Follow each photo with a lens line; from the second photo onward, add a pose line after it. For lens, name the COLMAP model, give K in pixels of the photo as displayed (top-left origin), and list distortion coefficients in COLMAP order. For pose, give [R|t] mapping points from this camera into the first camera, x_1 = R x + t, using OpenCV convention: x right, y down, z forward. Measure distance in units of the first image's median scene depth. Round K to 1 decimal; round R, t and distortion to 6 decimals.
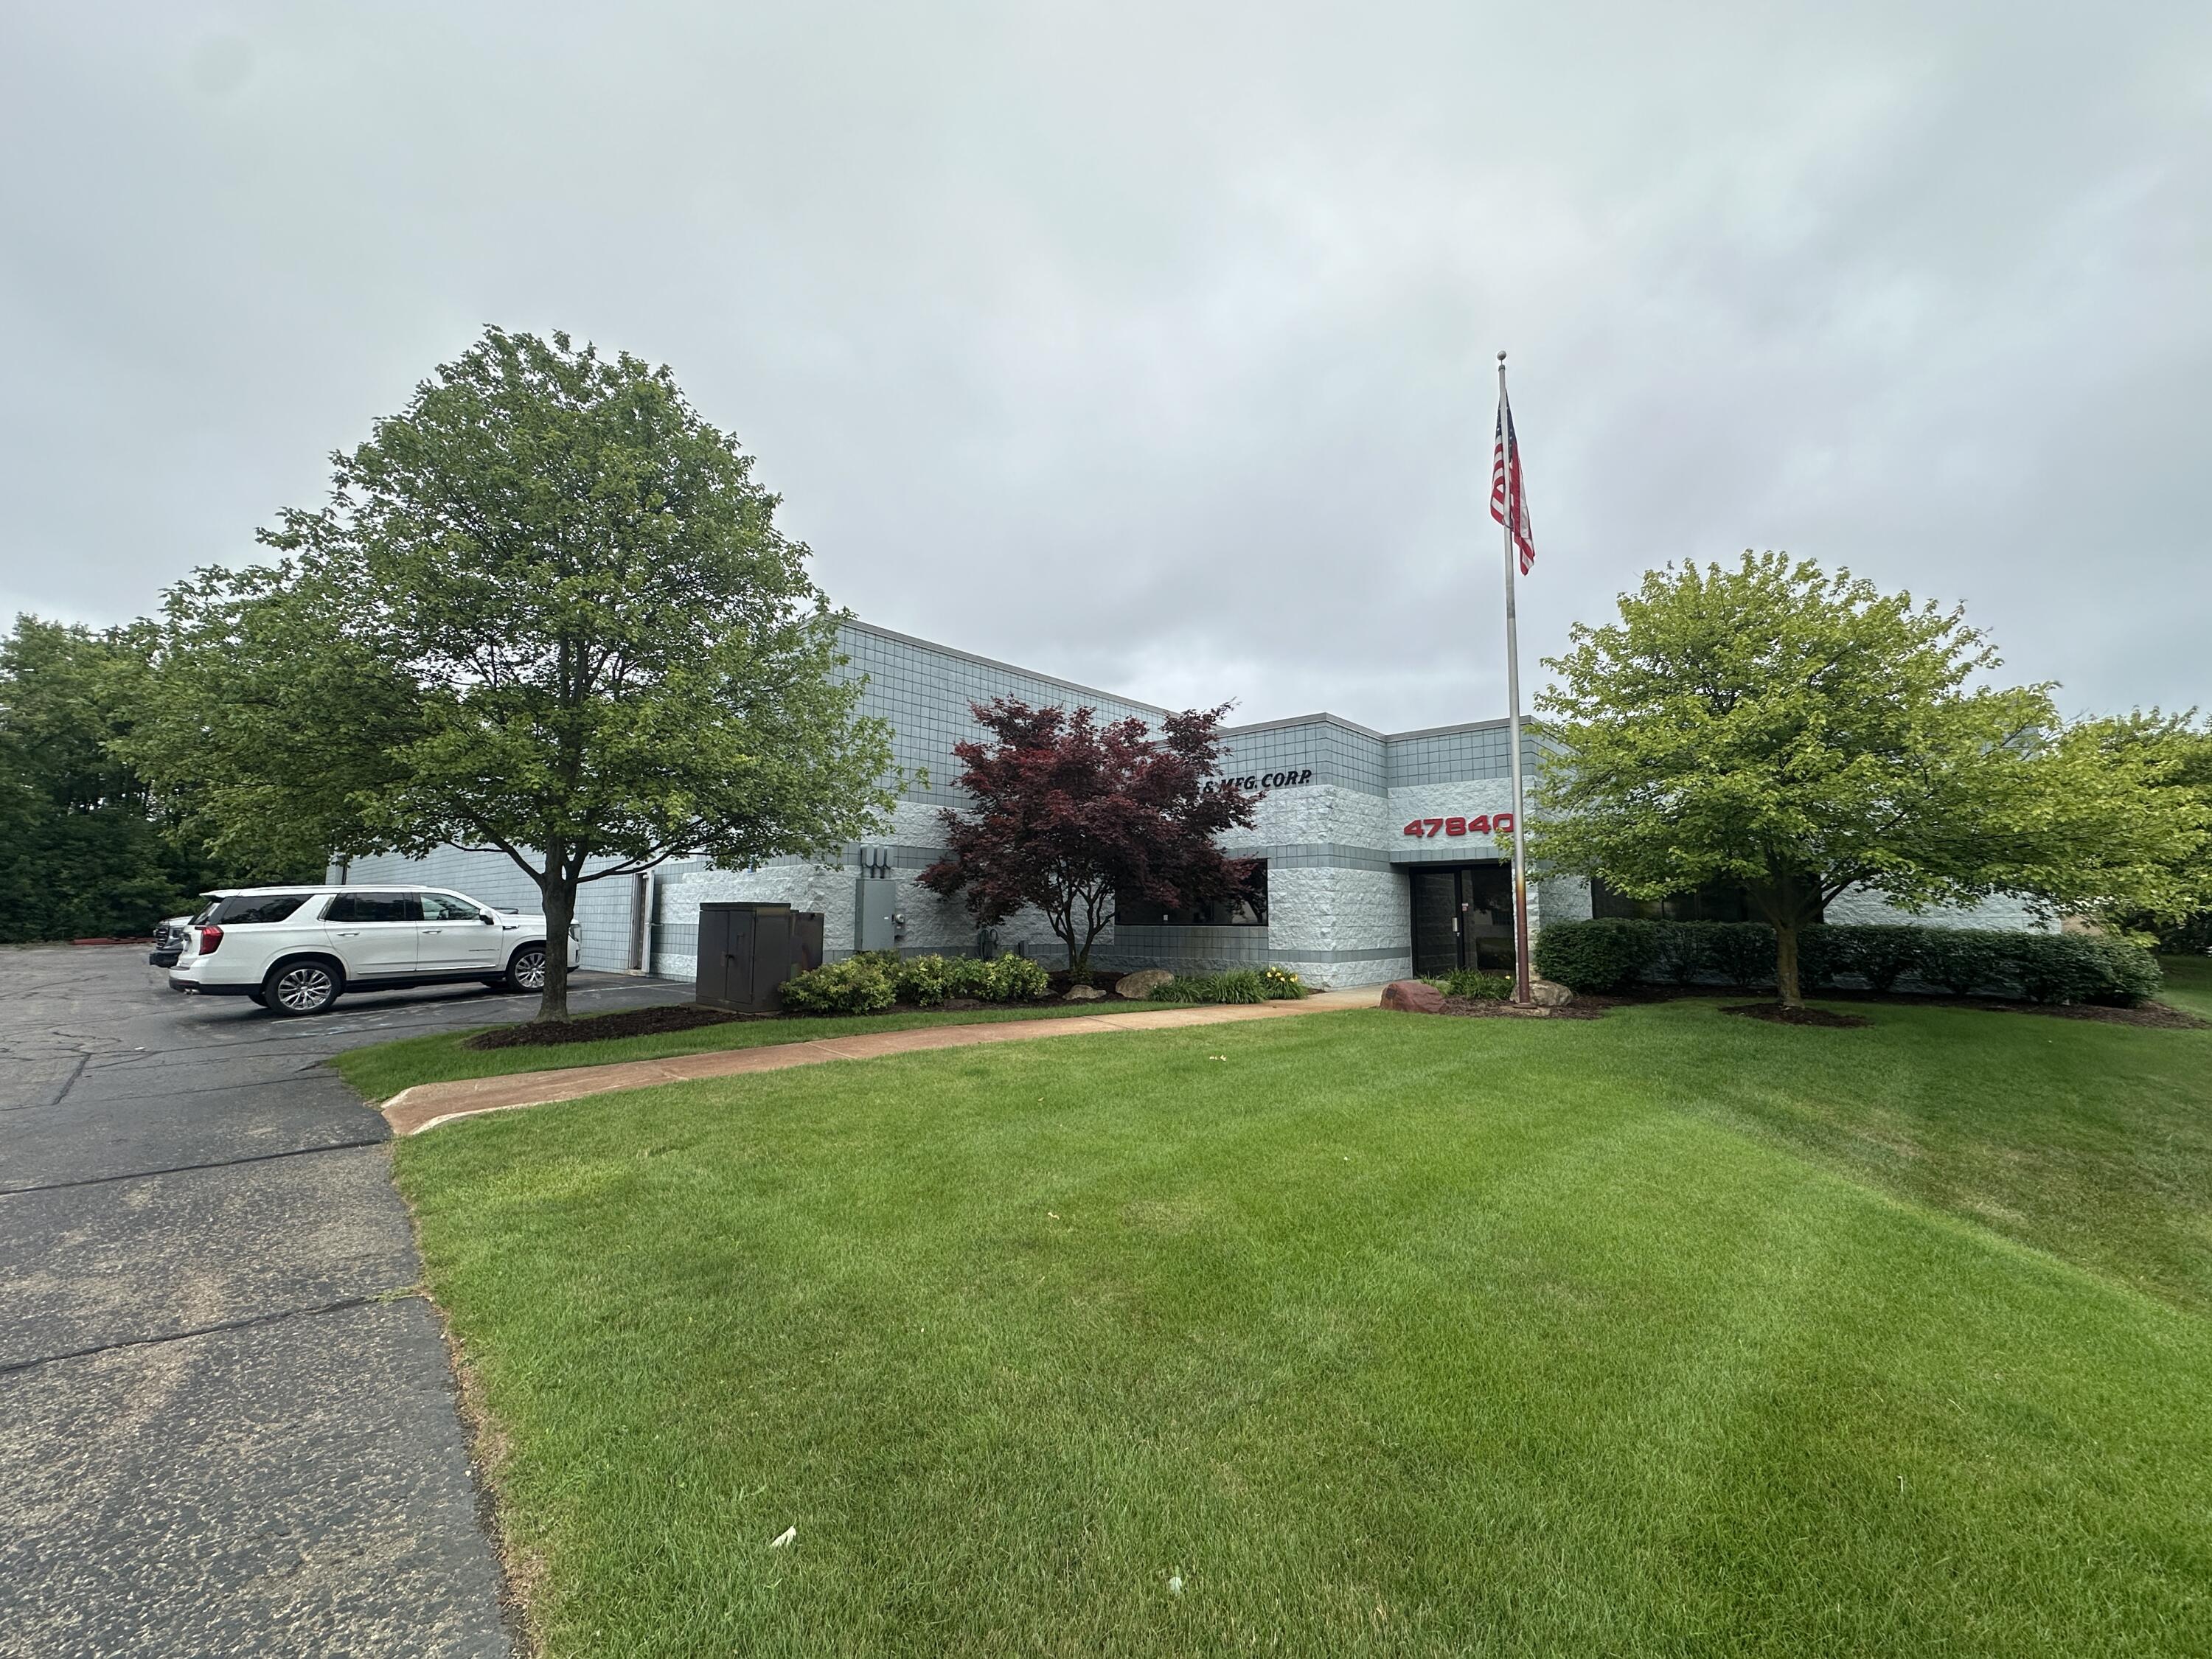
lens RADIAL K [[884.5, 0, 1108.7], [0, 884.5, 827.2], [0, 0, 1]] dist [-0.006086, 0.003826]
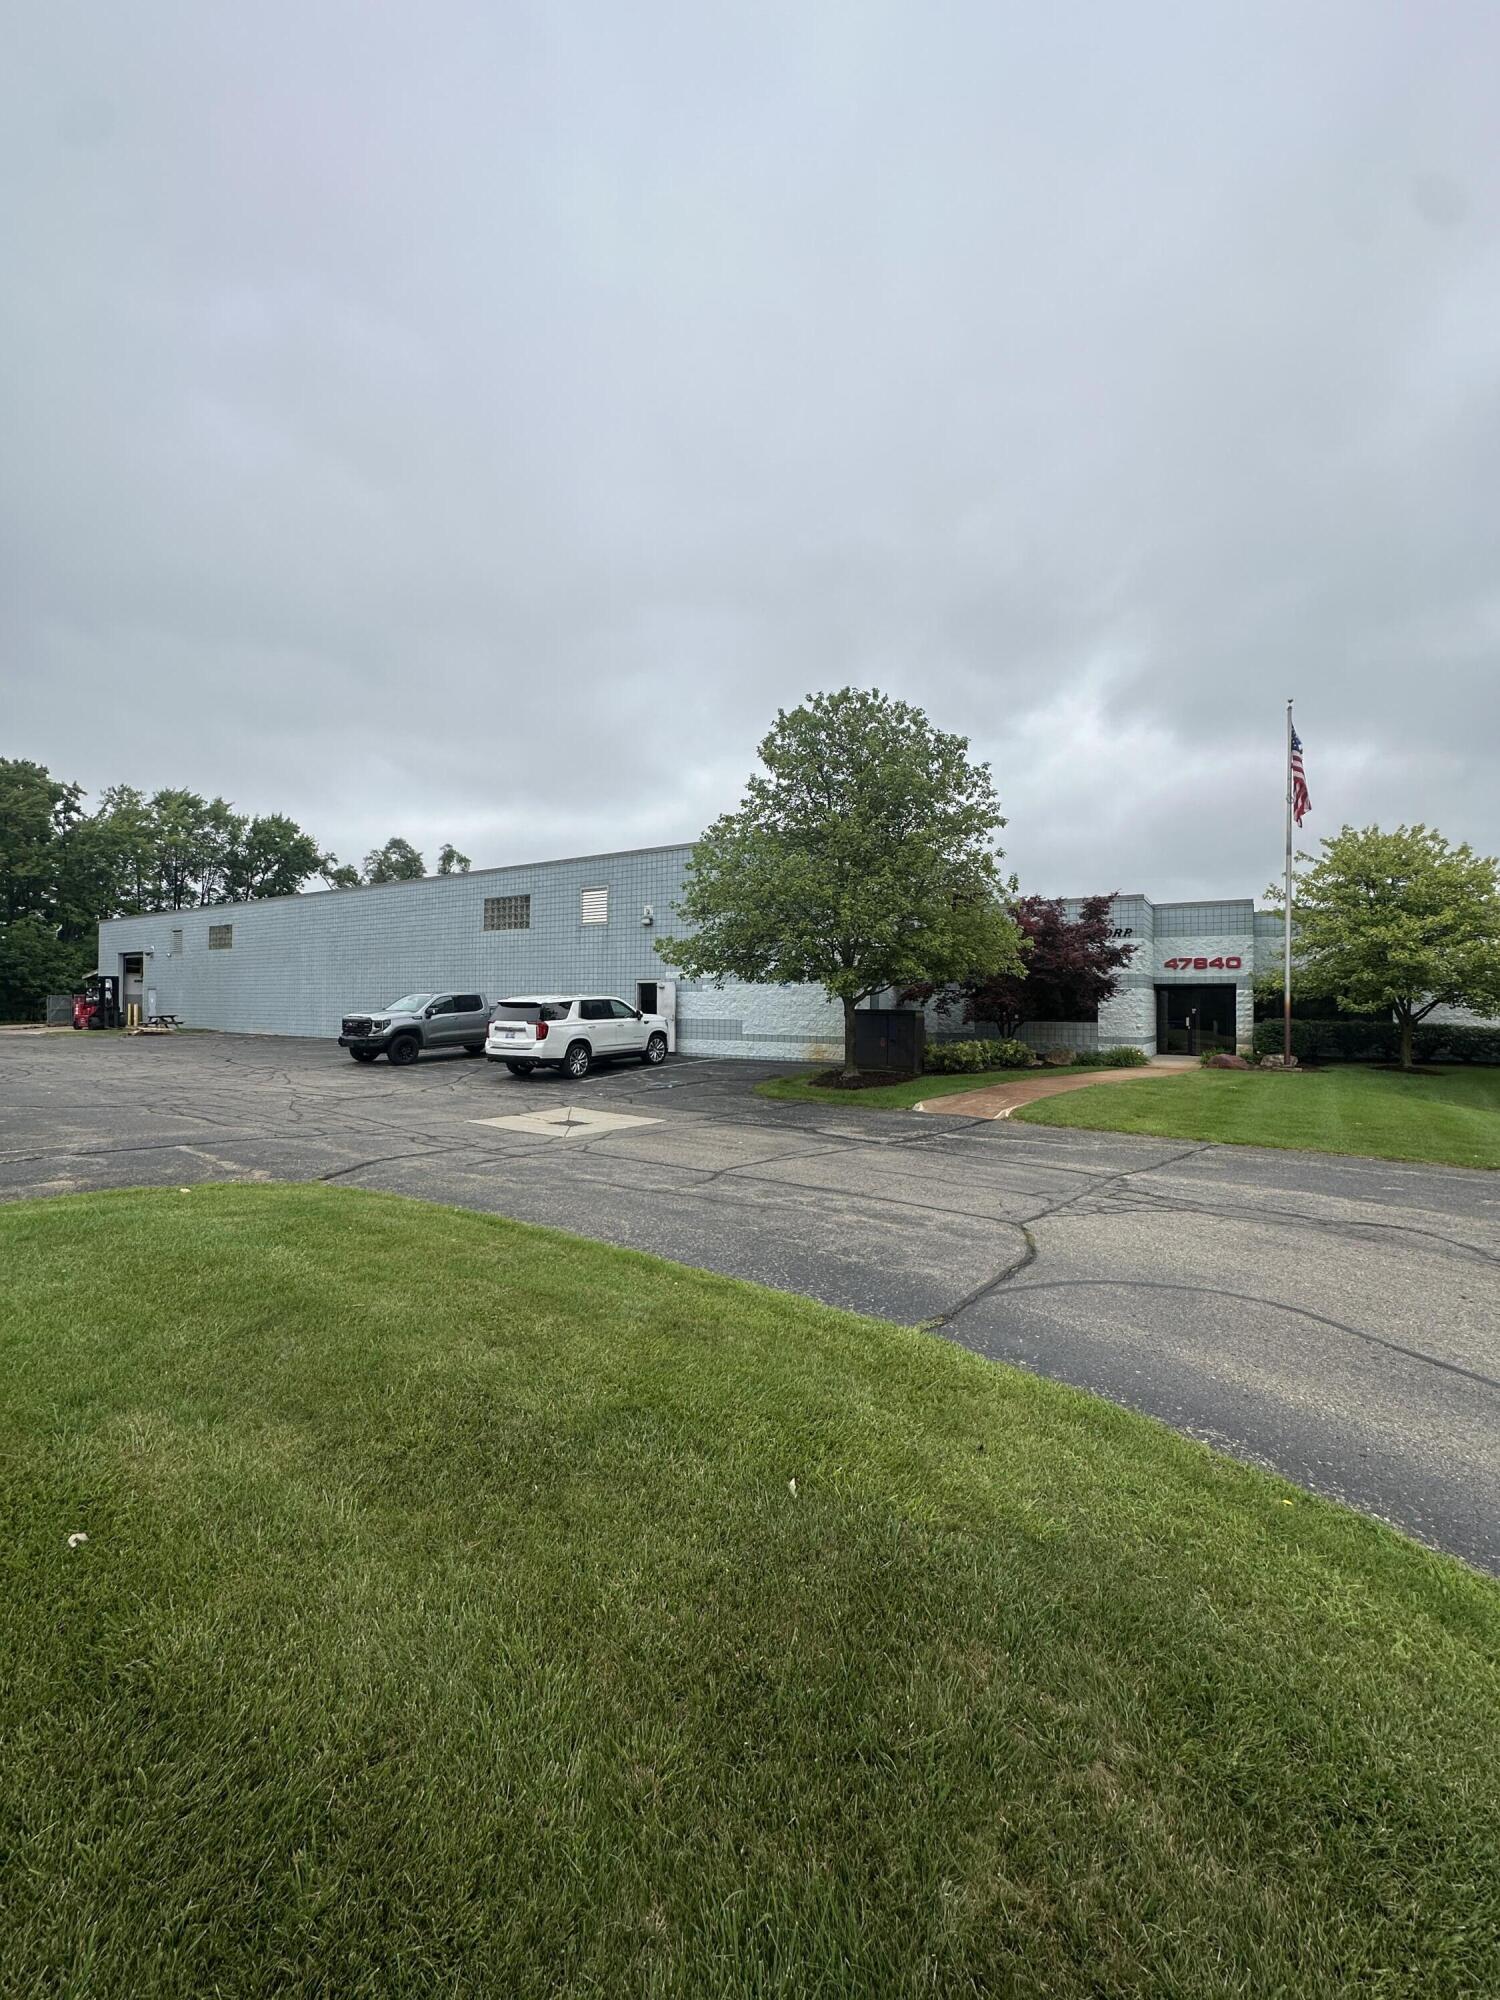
lens RADIAL K [[802.8, 0, 750.0], [0, 802.8, 1000.0], [0, 0, 1]] dist [-0.002244, 0.000442]
pose [[0.988191, 0.007112, 0.153065, -0.710798], [-0.021416, 0.995528, 0.092005, -0.055569], [-0.151726, -0.094196, 0.983924, -0.382746]]
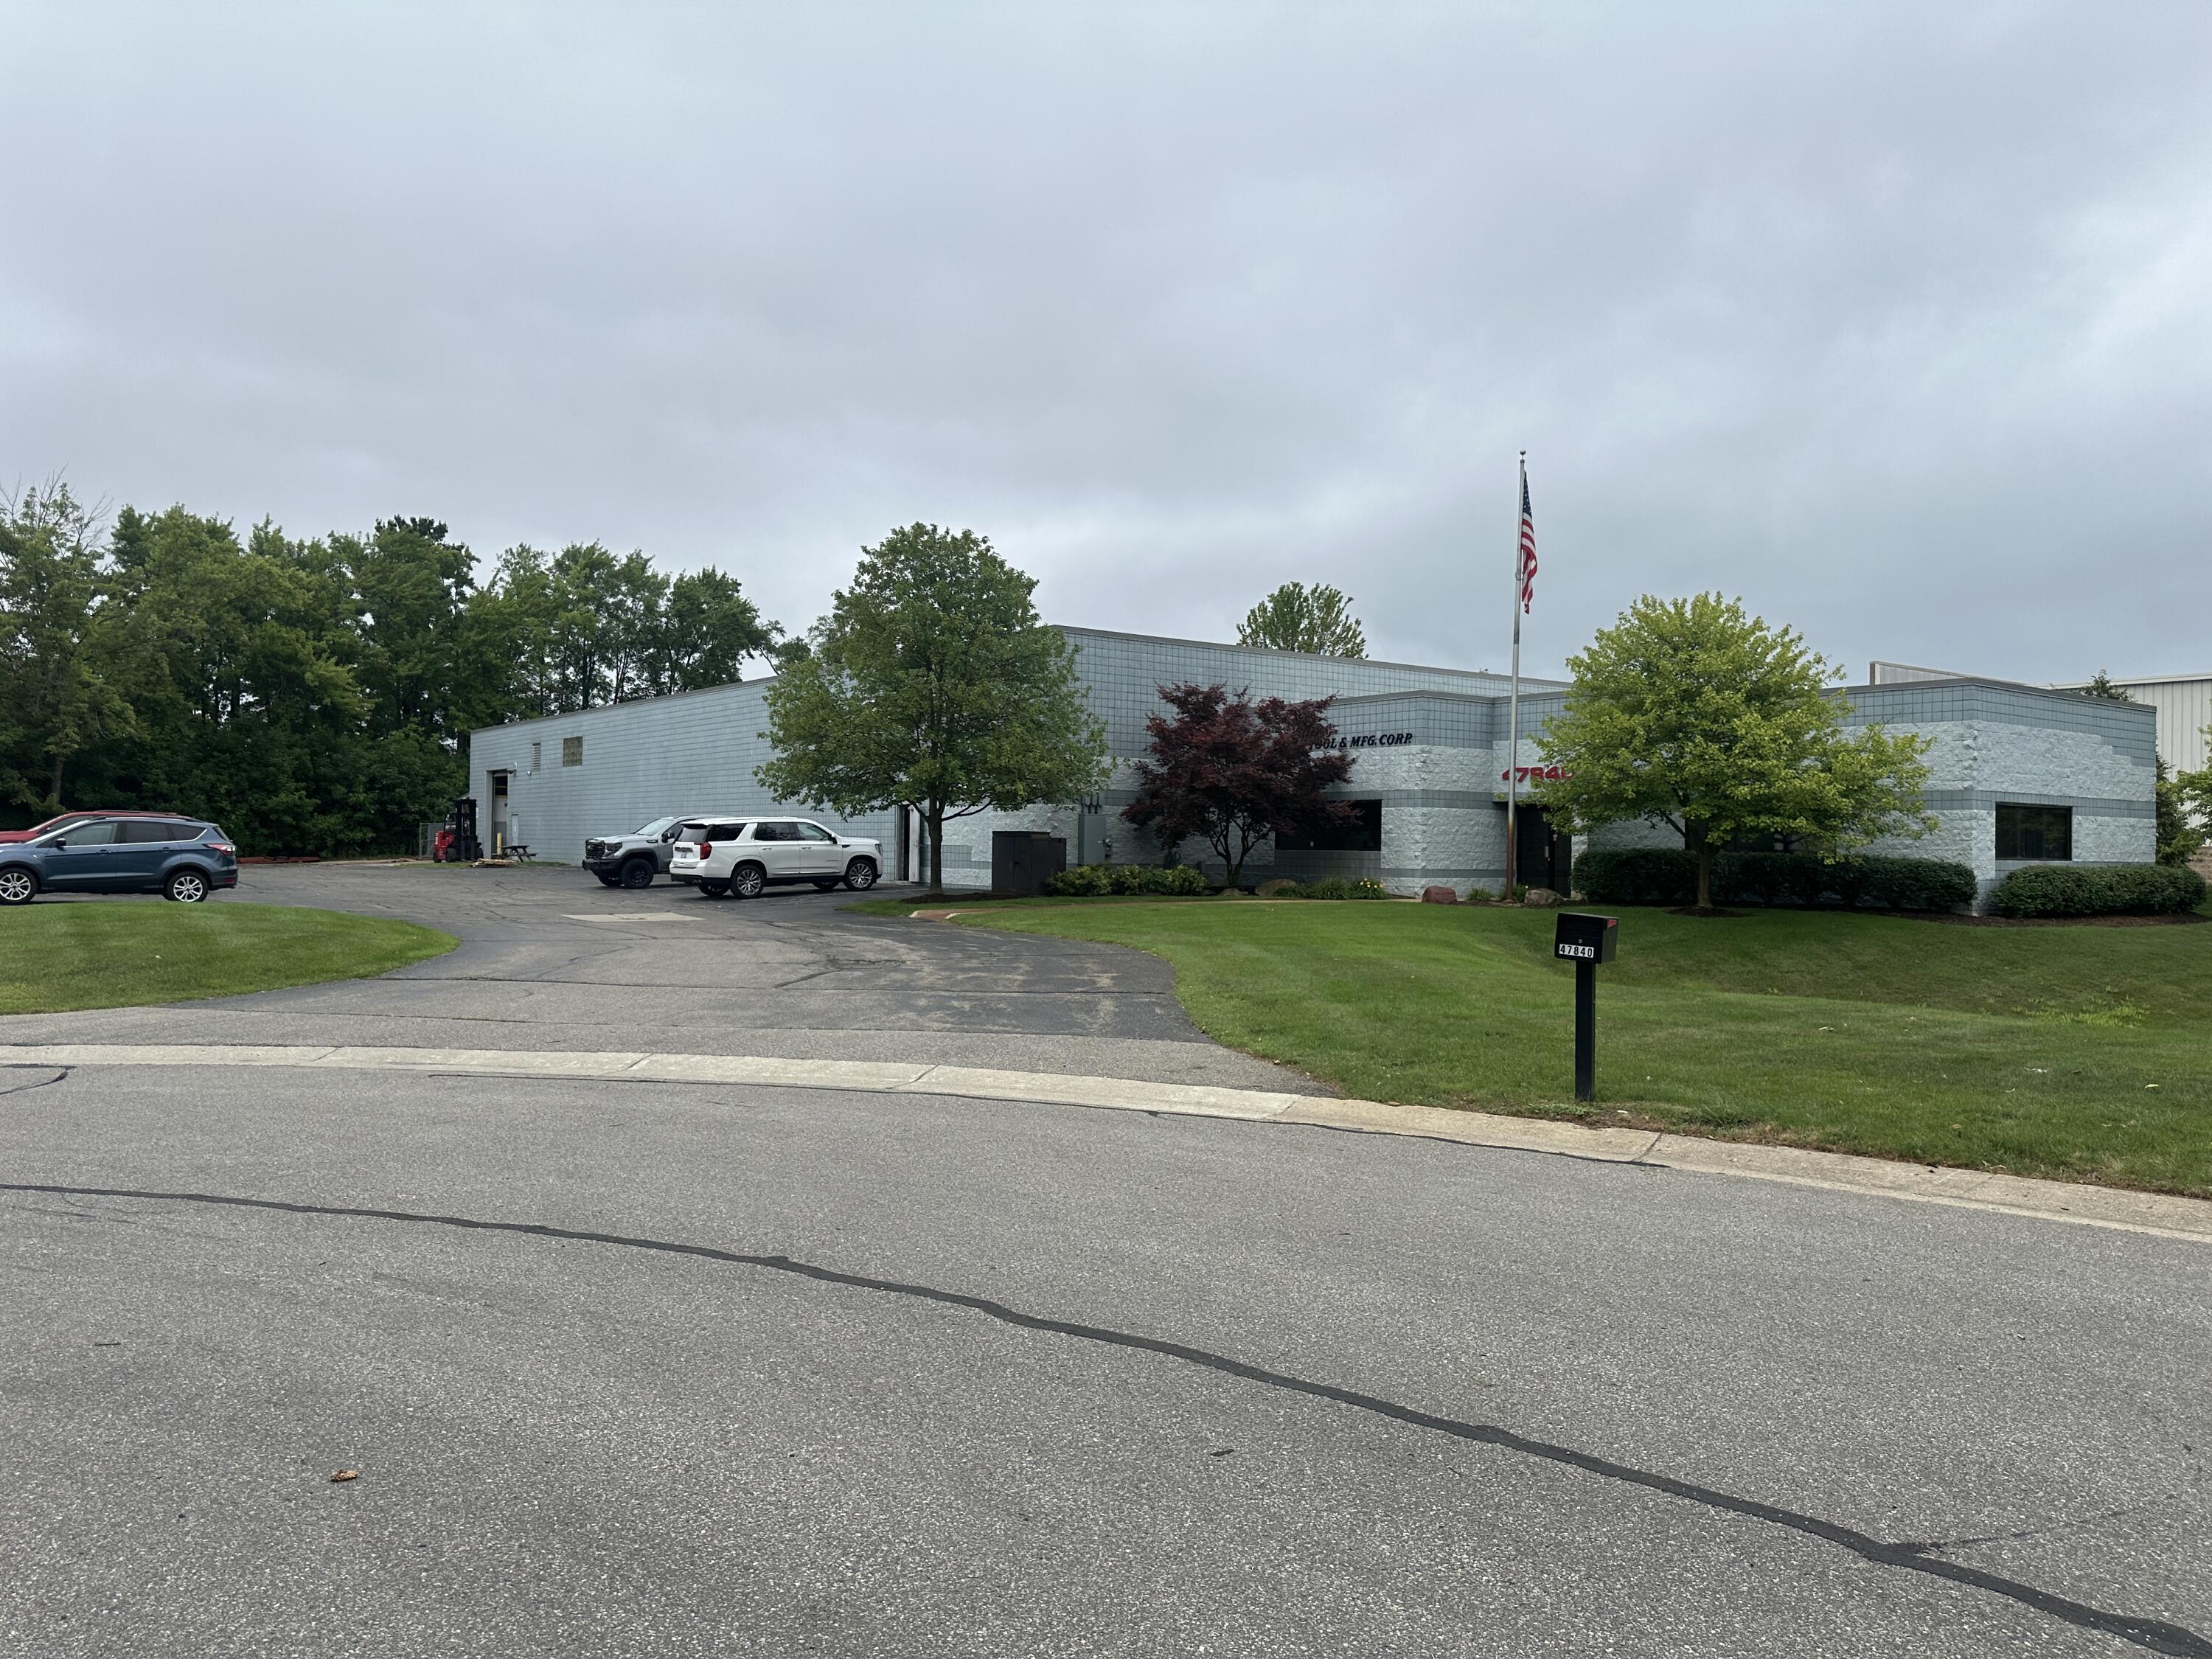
lens RADIAL K [[1557.5, 0, 1096.9], [0, 1557.5, 834.7], [0, 0, 1]] dist [0.114009, -0.156406]
pose [[0.977600, 0.008538, -0.210299, 0.264177], [0.011244, 0.995631, 0.092693, -0.137519], [0.210172, -0.092981, 0.973233, -1.403776]]
